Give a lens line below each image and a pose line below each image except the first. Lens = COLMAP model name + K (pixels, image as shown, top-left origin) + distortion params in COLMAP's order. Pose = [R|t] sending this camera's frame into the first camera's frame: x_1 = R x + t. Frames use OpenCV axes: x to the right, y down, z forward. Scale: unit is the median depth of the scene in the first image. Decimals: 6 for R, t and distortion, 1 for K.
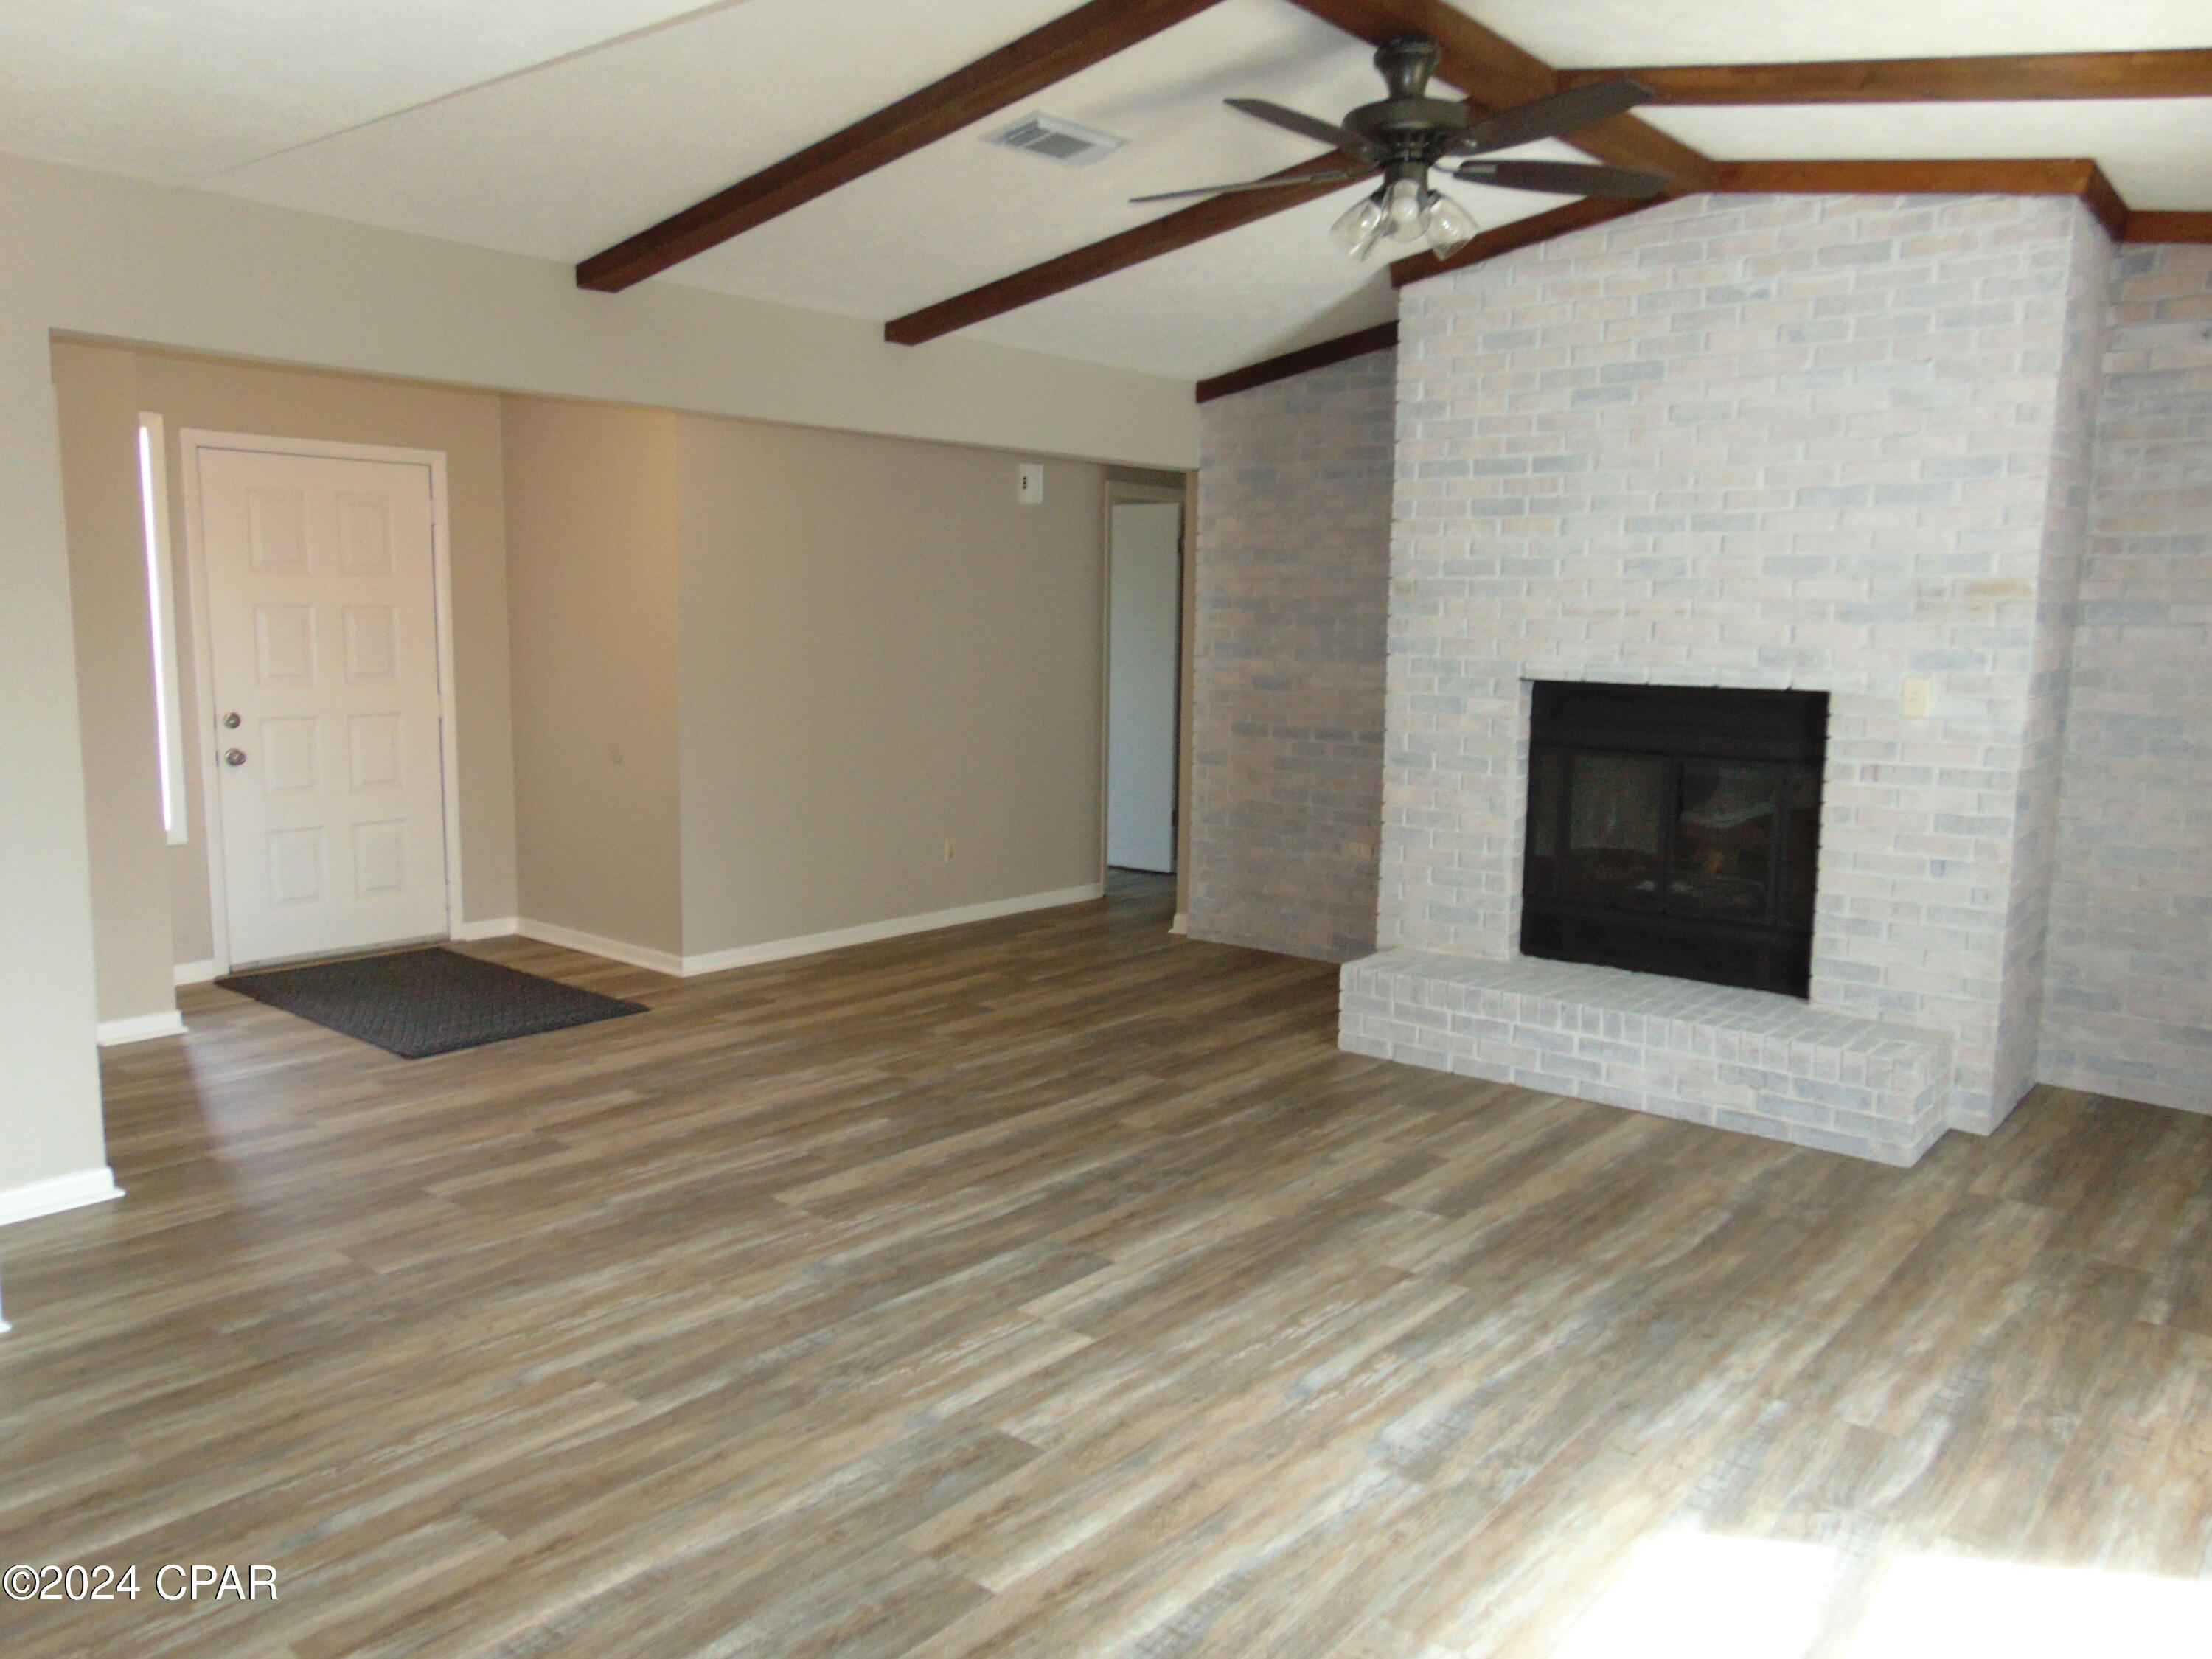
lens RADIAL K [[1669.2, 0, 1093.4], [0, 1669.2, 829.7], [0, 0, 1]] dist [-0.001451, -0.003332]
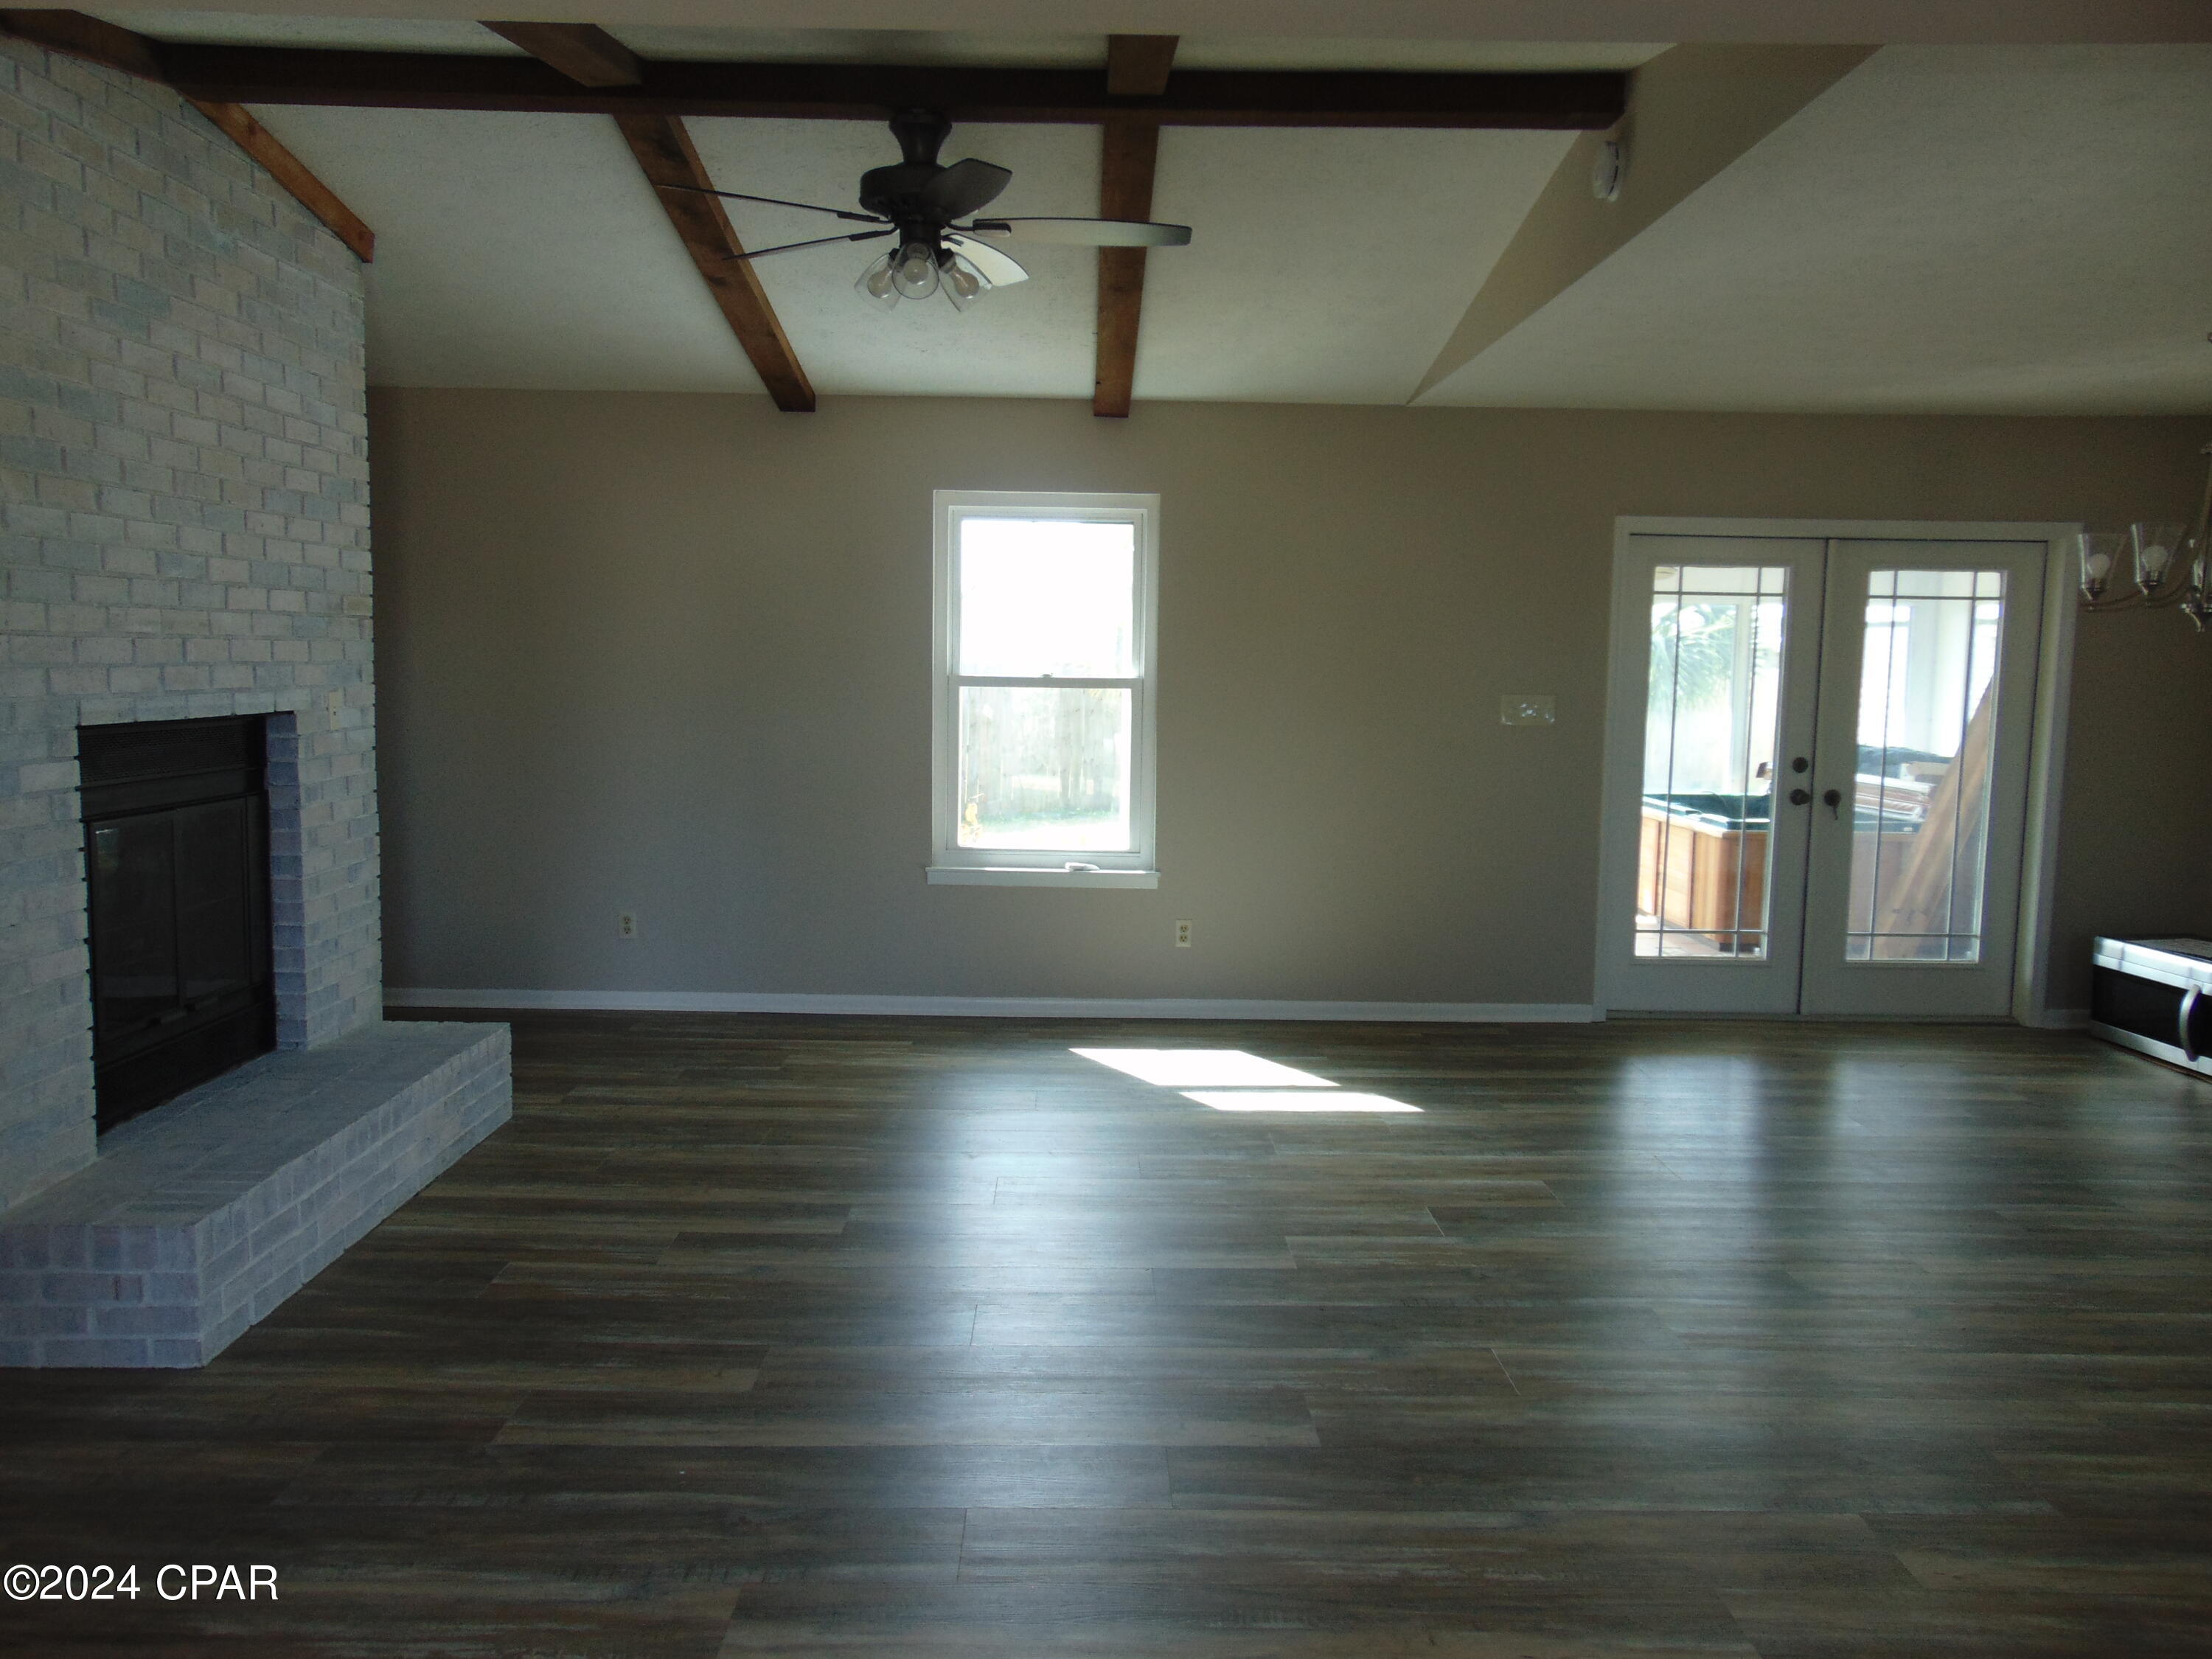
lens RADIAL K [[1669.2, 0, 1093.4], [0, 1669.2, 829.7], [0, 0, 1]] dist [-0.001451, -0.003332]
pose [[-0.654156, -0.103744, 0.749211, -0.595259], [0.073672, 0.977099, 0.199625, -0.183922], [-0.752763, 0.185782, -0.631532, 1.359499]]
